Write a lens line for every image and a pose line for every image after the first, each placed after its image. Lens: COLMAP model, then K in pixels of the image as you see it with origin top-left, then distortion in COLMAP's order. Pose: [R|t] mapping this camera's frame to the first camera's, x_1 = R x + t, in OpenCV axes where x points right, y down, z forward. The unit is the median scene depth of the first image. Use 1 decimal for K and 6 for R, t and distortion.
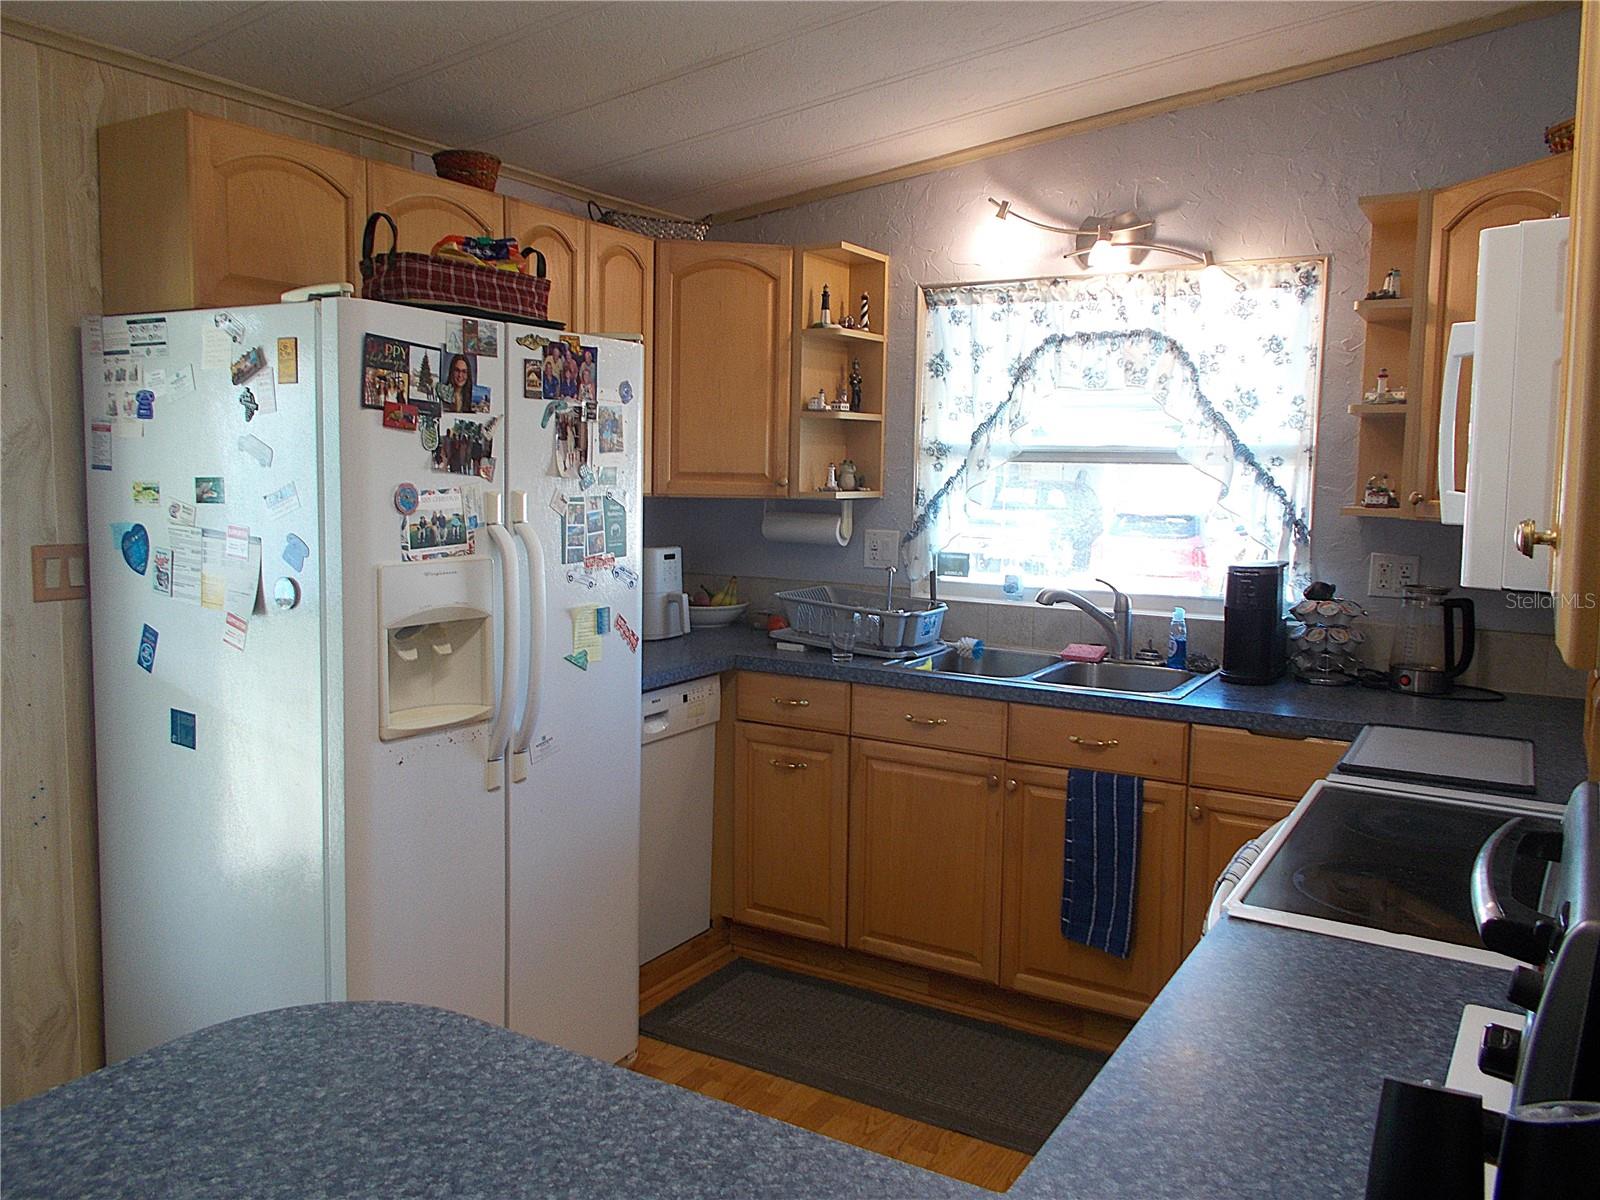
lens RADIAL K [[1241.7, 0, 793.3], [0, 1241.7, 597.3], [0, 0, 1]] dist [0.003339, 0.017216]
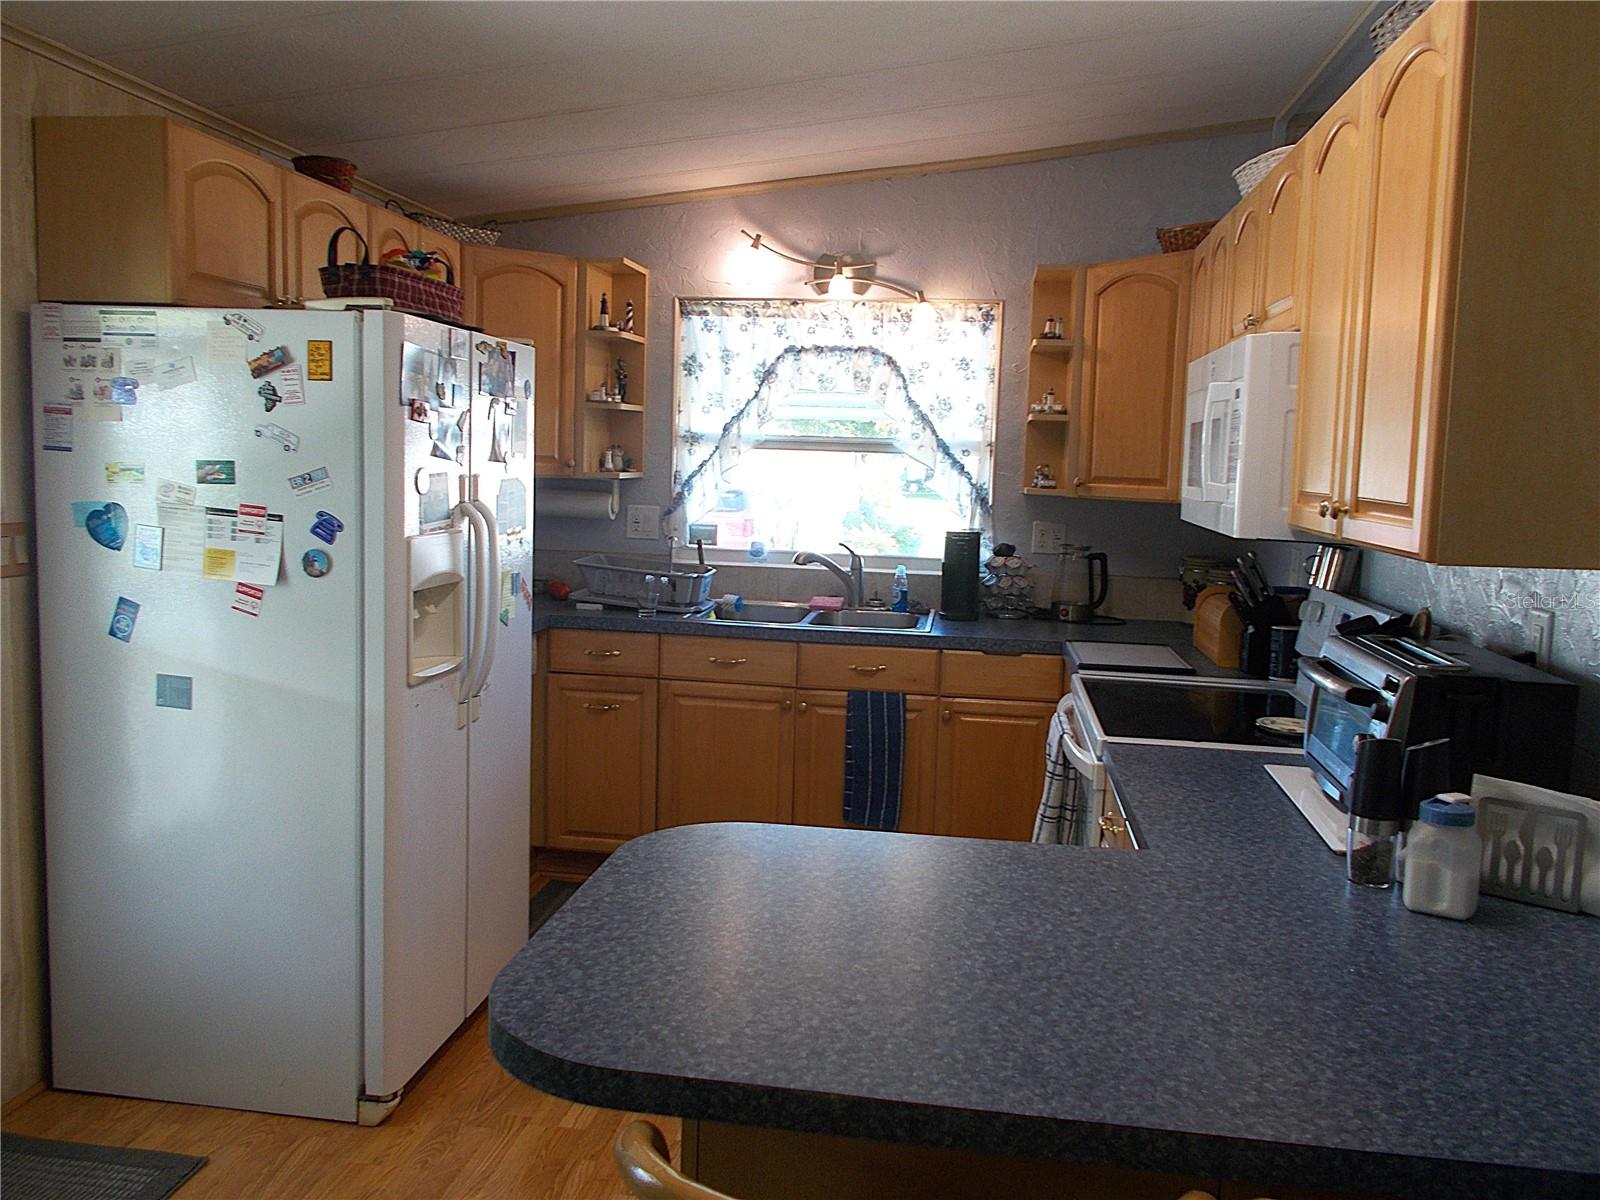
lens RADIAL K [[1241.7, 0, 805.0], [0, 1241.7, 593.9], [0, 0, 1]] dist [0.003339, 0.017216]
pose [[0.920290, -0.030962, 0.390010, -0.299290], [0.023624, 0.999442, 0.023600, 0.005879], [-0.390523, -0.012506, 0.920508, -0.157055]]
